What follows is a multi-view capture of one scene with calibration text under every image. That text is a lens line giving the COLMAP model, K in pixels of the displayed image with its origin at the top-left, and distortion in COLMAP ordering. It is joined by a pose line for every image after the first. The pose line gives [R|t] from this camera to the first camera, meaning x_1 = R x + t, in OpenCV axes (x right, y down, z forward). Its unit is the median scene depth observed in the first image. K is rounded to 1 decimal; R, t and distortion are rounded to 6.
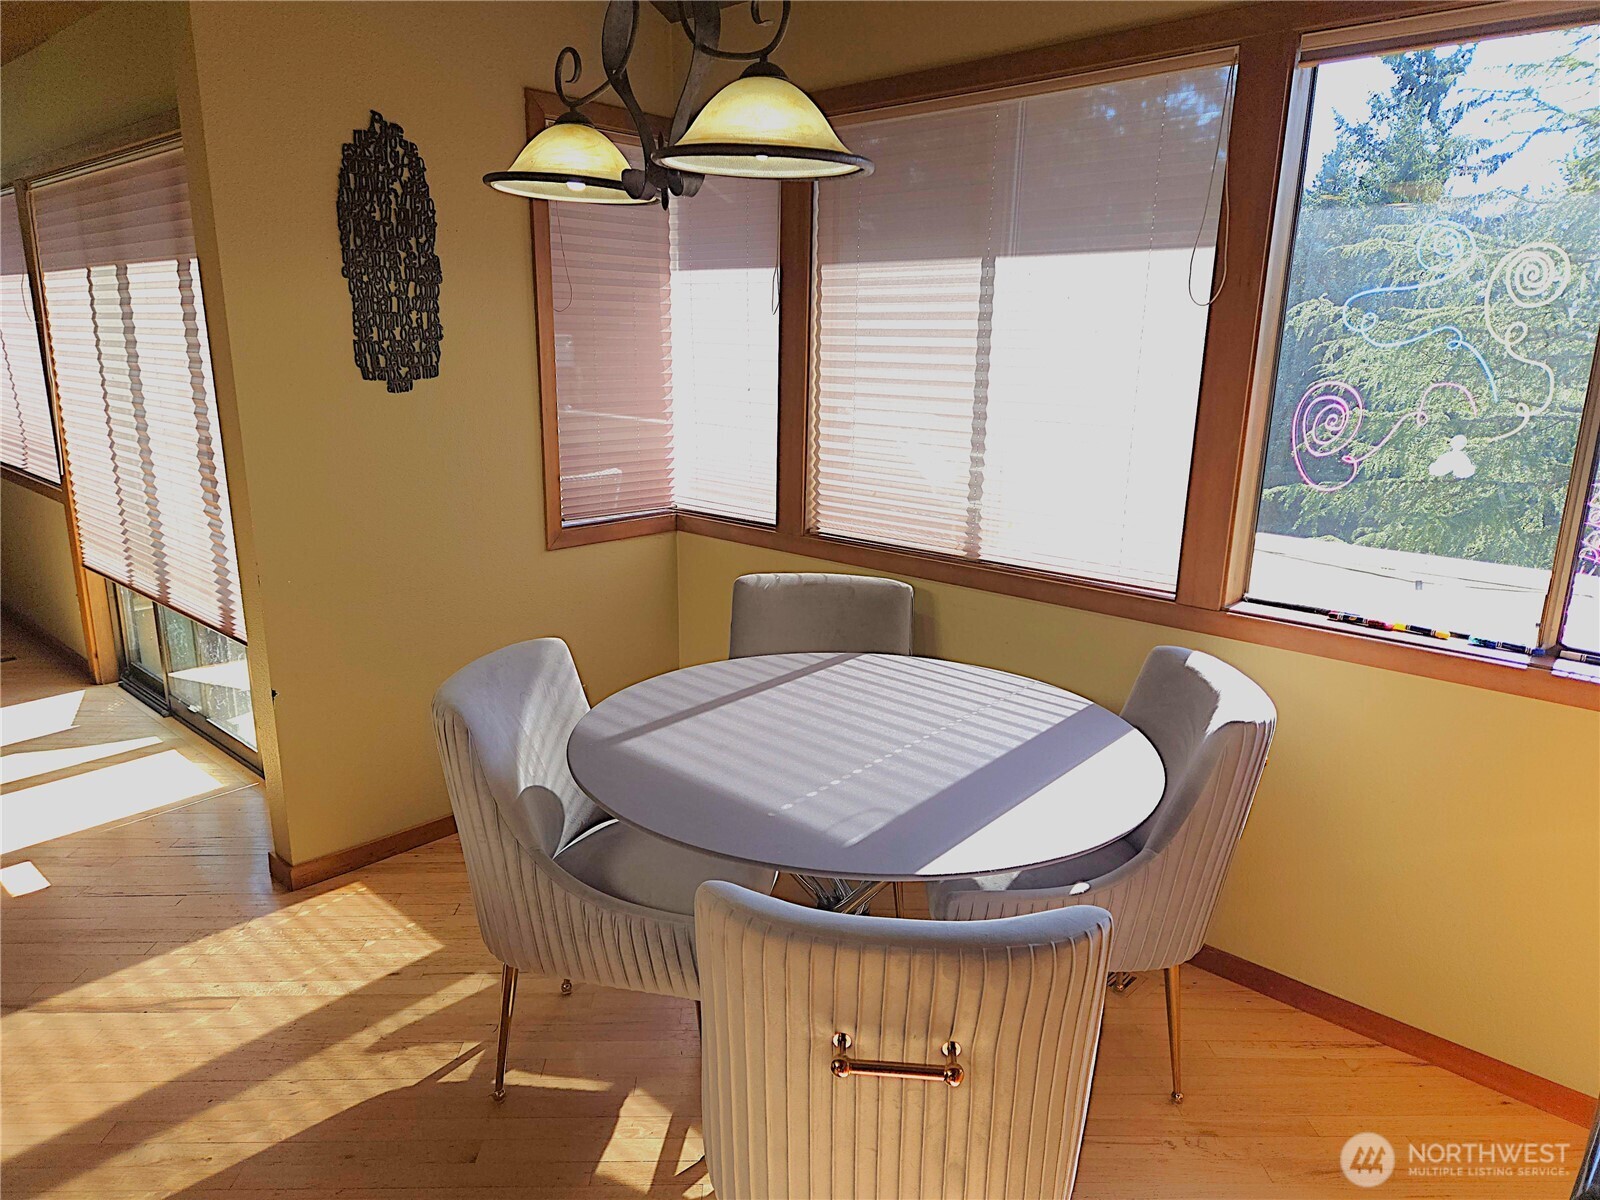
lens RADIAL K [[1068.8, 0, 803.9], [0, 1068.8, 595.0], [0, 0, 1]] dist [0.051958, 0.001905]
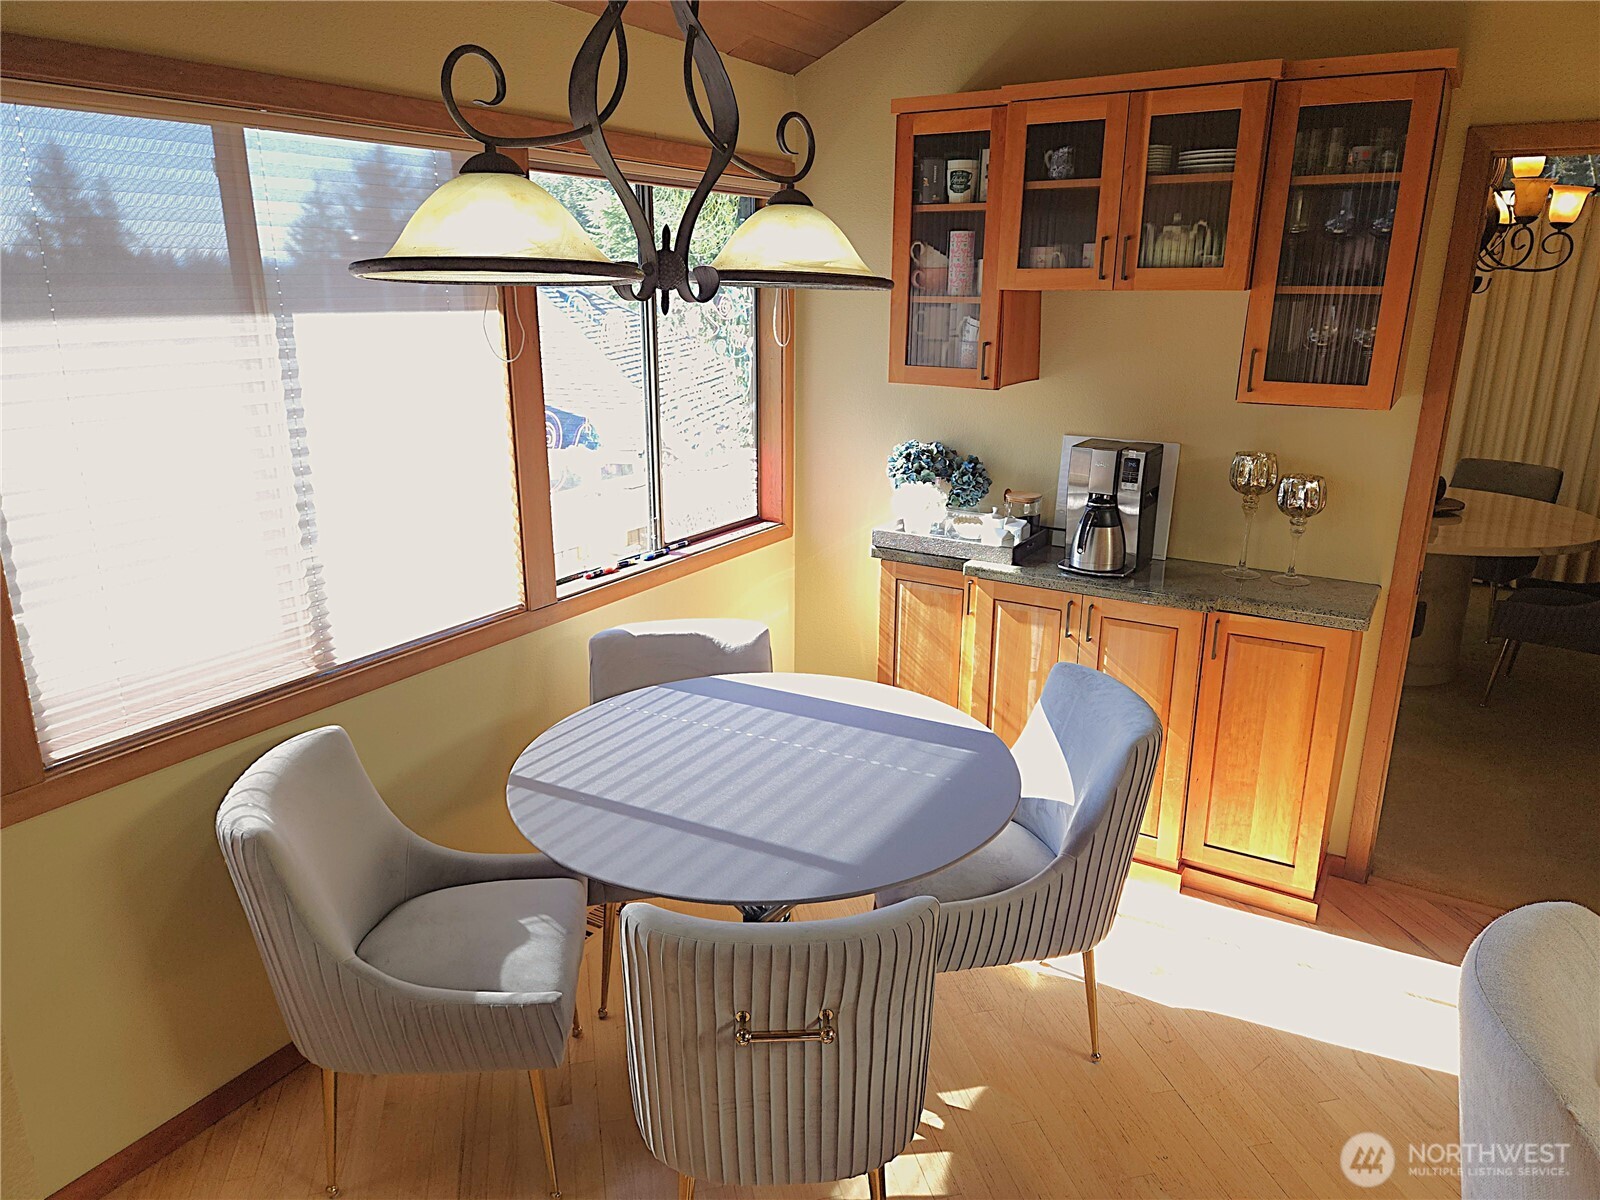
lens RADIAL K [[1068.8, 0, 805.7], [0, 1068.8, 609.4], [0, 0, 1]] dist [0.051958, 0.001905]
pose [[-0.201446, -0.299813, 0.932487, -0.882908], [0.228804, 0.911262, 0.342418, -0.360238], [-0.952401, 0.282335, -0.114972, 0.966929]]
